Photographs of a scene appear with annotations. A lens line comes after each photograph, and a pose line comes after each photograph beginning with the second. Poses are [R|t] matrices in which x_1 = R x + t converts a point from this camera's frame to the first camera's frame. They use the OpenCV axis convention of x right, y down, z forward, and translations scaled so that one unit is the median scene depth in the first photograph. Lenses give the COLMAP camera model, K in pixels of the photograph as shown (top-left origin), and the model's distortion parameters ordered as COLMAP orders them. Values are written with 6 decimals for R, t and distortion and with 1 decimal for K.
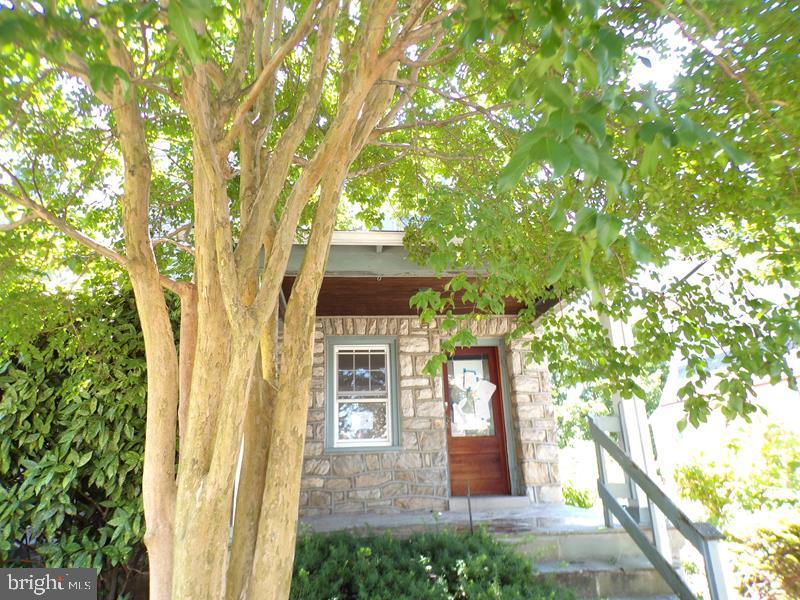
lens RADIAL K [[548.3, 0, 401.7], [0, 548.3, 300.4], [0, 0, 1]] dist [0.001210, 0.004971]
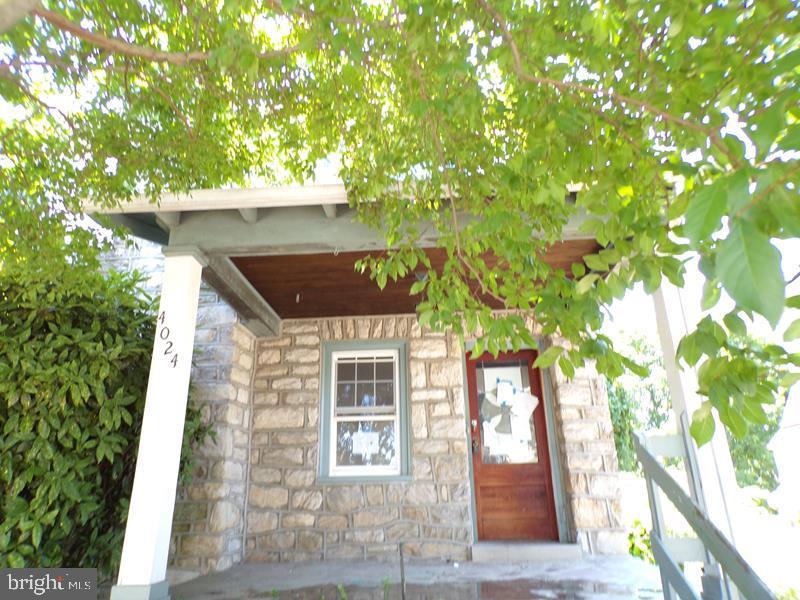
lens RADIAL K [[548.3, 0, 396.9], [0, 548.3, 299.2], [0, 0, 1]] dist [0.001210, 0.004971]
pose [[0.983840, -0.045931, -0.173060, 0.125702], [0.037743, 0.998020, -0.050310, 0.048238], [0.175028, 0.042965, 0.983626, 0.195776]]
